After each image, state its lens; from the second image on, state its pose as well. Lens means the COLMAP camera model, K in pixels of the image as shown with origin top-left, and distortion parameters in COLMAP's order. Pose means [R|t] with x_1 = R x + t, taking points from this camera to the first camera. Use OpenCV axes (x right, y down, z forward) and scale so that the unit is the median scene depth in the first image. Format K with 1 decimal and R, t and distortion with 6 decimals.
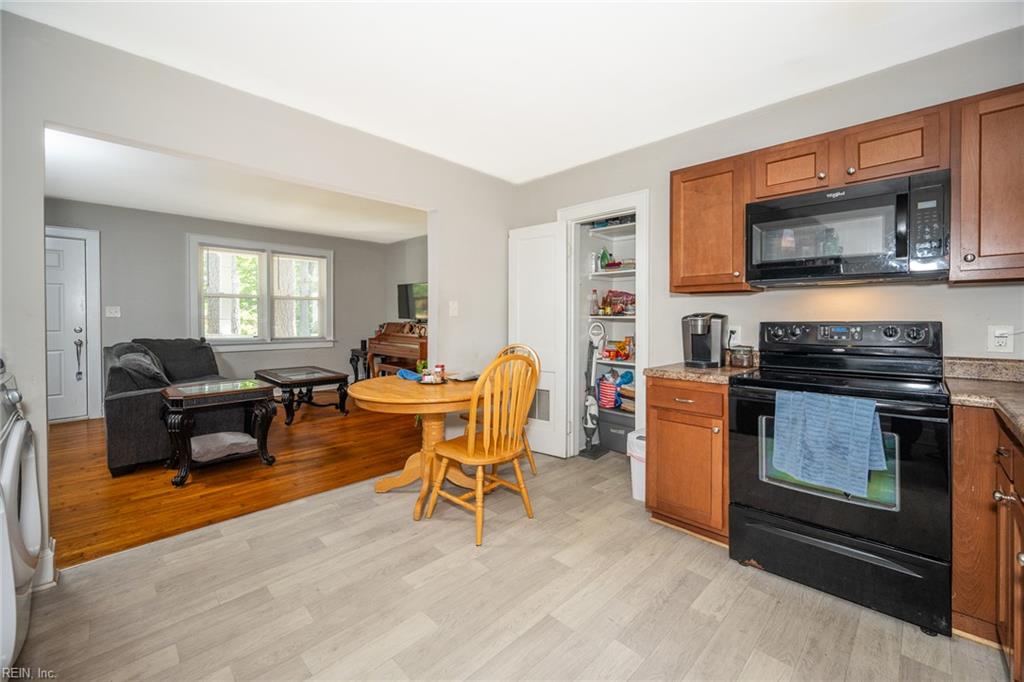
lens RADIAL K [[426.3, 0, 519.5], [0, 426.3, 314.5], [0, 0, 1]] dist [0.000519, -0.000021]
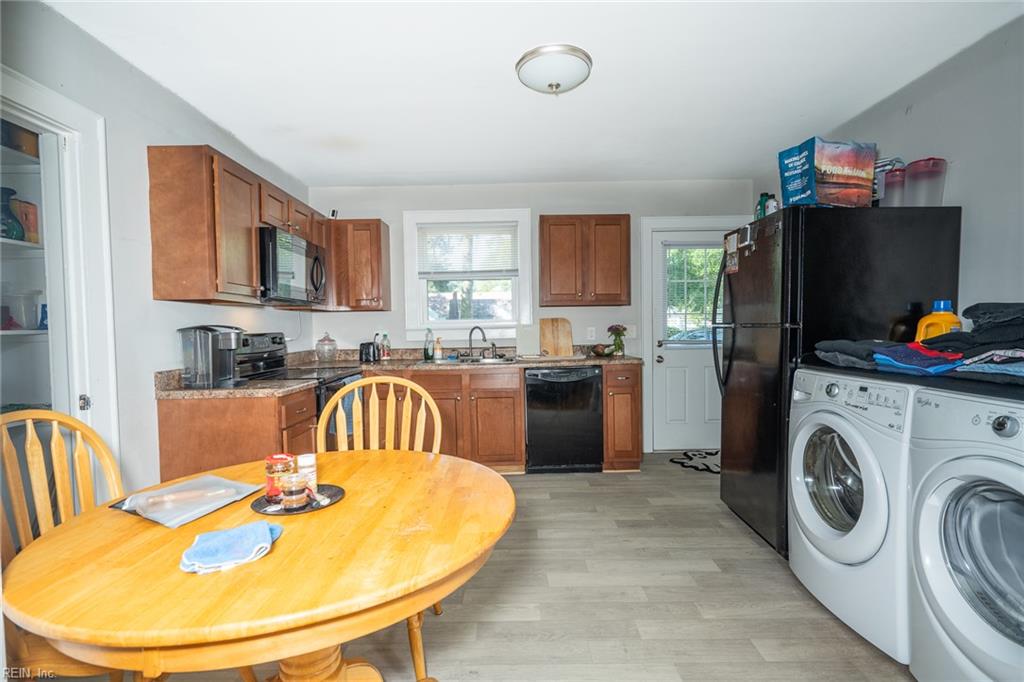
lens RADIAL K [[454.1, 0, 512.0], [0, 454.1, 341.0], [0, 0, 1]] dist [-0.001033, -0.000064]
pose [[-0.696579, -0.009160, 0.717422, -0.798297], [0.012467, 0.999613, 0.024867, 0.015186], [-0.717372, 0.026266, -0.696195, 1.514326]]
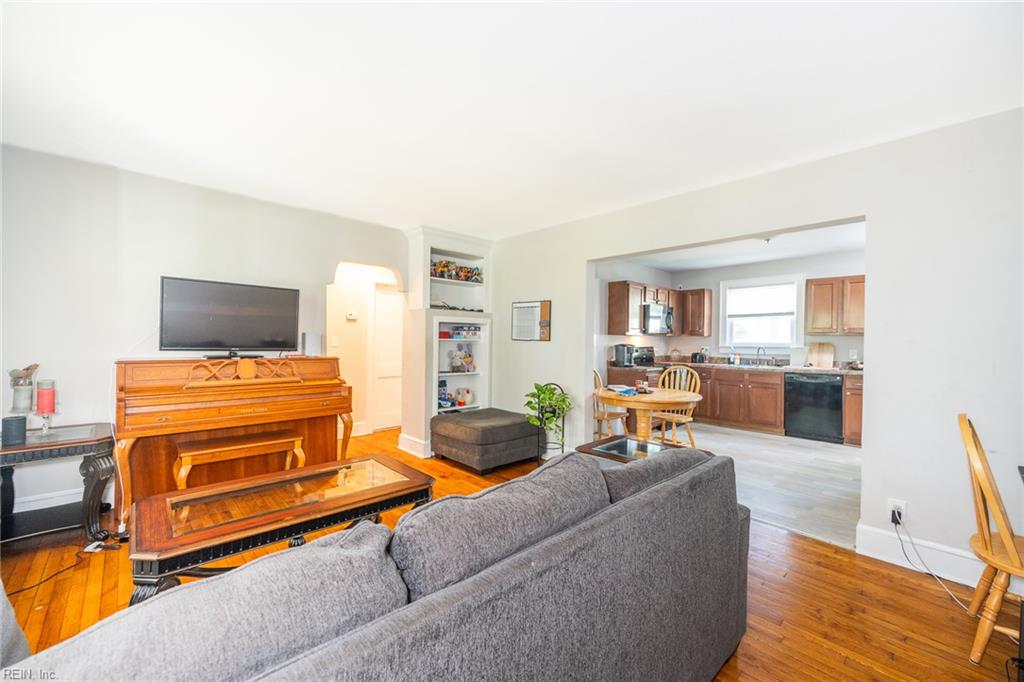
lens RADIAL K [[407.7, 0, 517.2], [0, 407.7, 342.0], [0, 0, 1]] dist [-0.000943, -0.000052]
pose [[0.051643, -0.013486, 0.998575, -2.382469], [-0.008006, 0.999871, 0.013918, -0.062255], [-0.998634, -0.008713, 0.051528, 1.904267]]
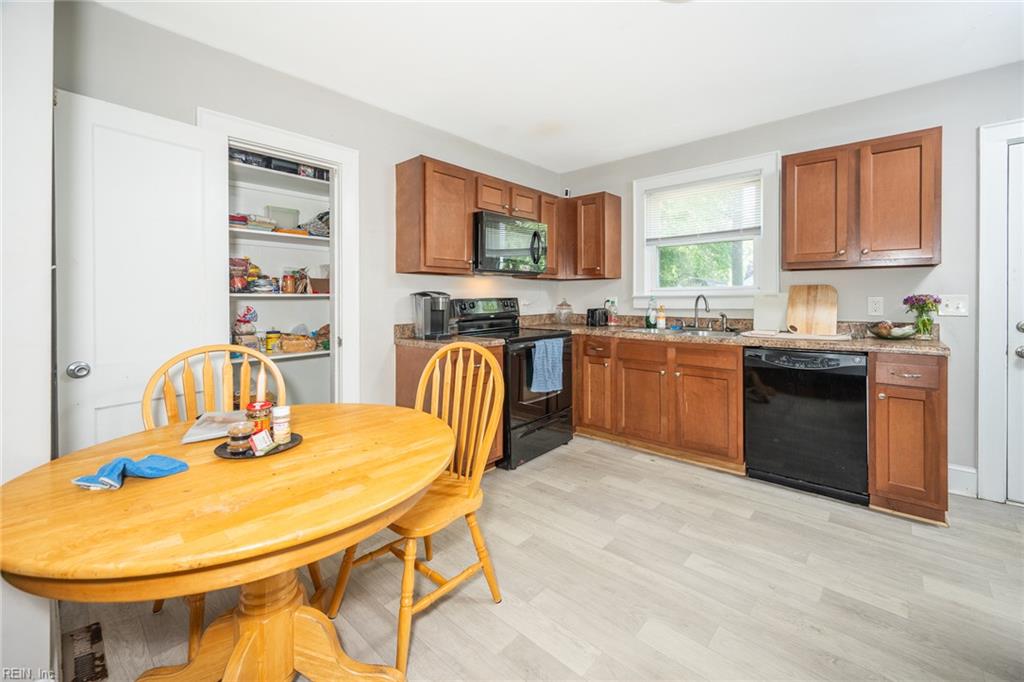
lens RADIAL K [[402.8, 0, 543.4], [0, 402.8, 299.5], [0, 0, 1]] dist [0.000860, 0.000069]
pose [[-0.066252, -0.005727, 0.997786, -0.804372], [-0.004317, 0.999976, 0.005453, 0.012527], [-0.997794, -0.003946, -0.066275, 0.977550]]
